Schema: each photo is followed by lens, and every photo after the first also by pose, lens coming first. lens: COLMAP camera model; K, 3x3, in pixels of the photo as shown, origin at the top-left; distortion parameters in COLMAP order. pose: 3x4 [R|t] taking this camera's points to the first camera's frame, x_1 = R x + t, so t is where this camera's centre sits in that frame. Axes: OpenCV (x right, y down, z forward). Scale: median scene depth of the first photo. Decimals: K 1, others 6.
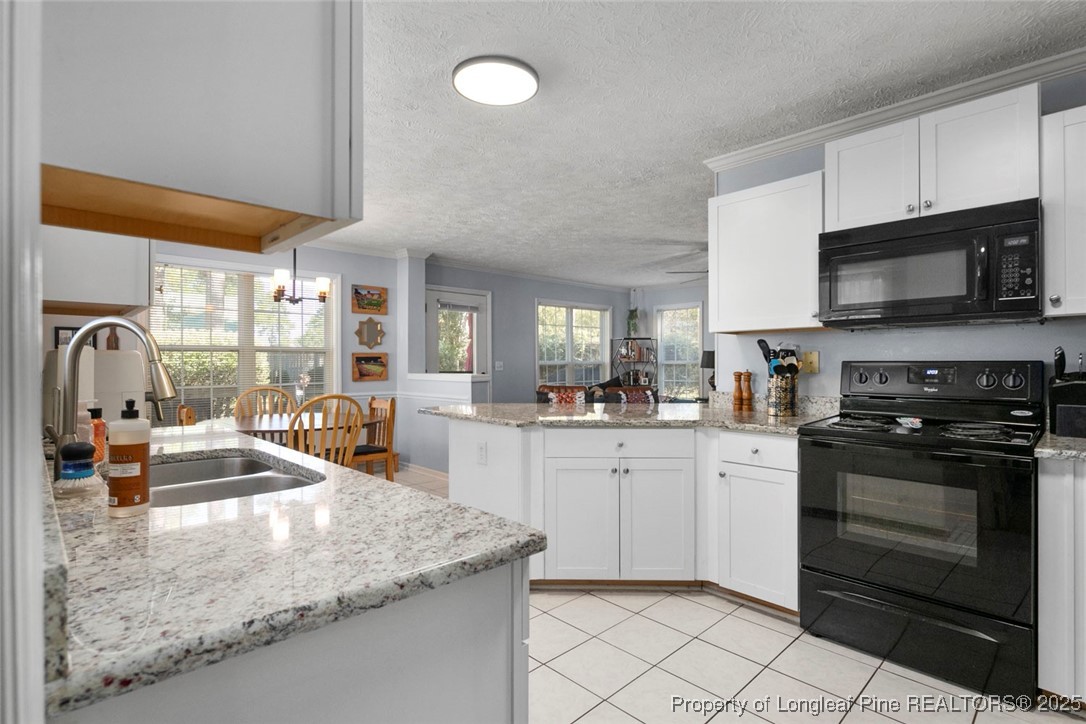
lens RADIAL K [[525.2, 0, 540.6], [0, 525.2, 363.7], [0, 0, 1]] dist [-0.000216, -0.000209]
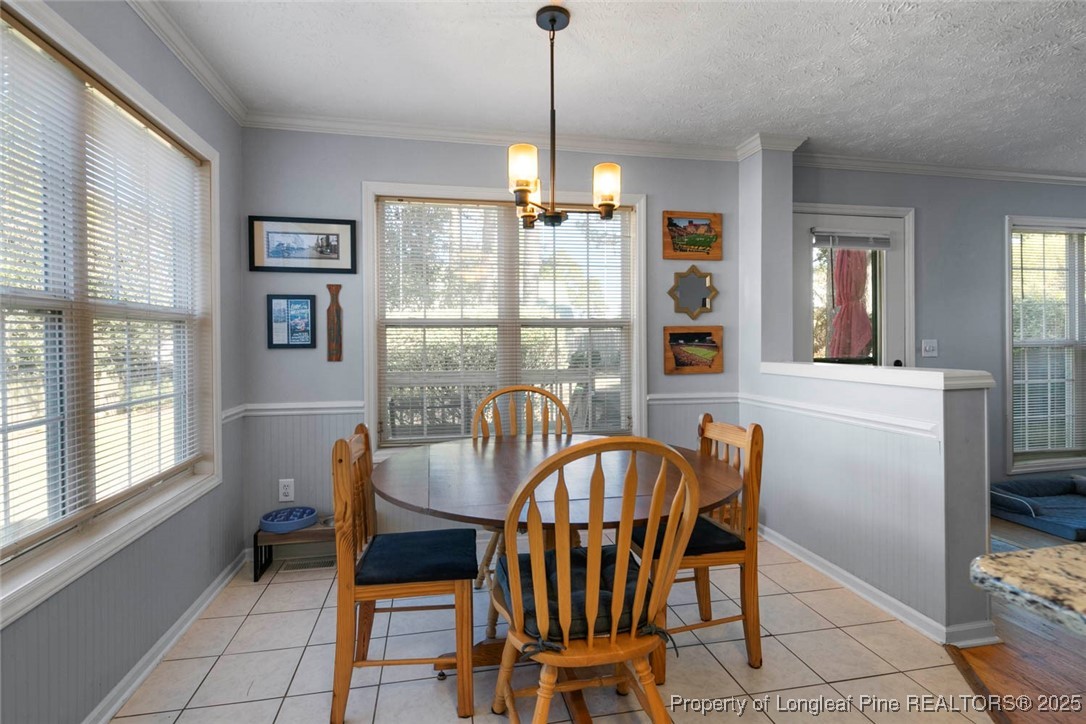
lens RADIAL K [[525.2, 0, 540.0], [0, 525.2, 345.0], [0, 0, 1]] dist [-0.000216, -0.000209]
pose [[0.841669, 0.000070, -0.539993, -0.150810], [0.002777, 0.999986, 0.004458, -0.002619], [0.539986, -0.005252, 0.841657, 0.411219]]
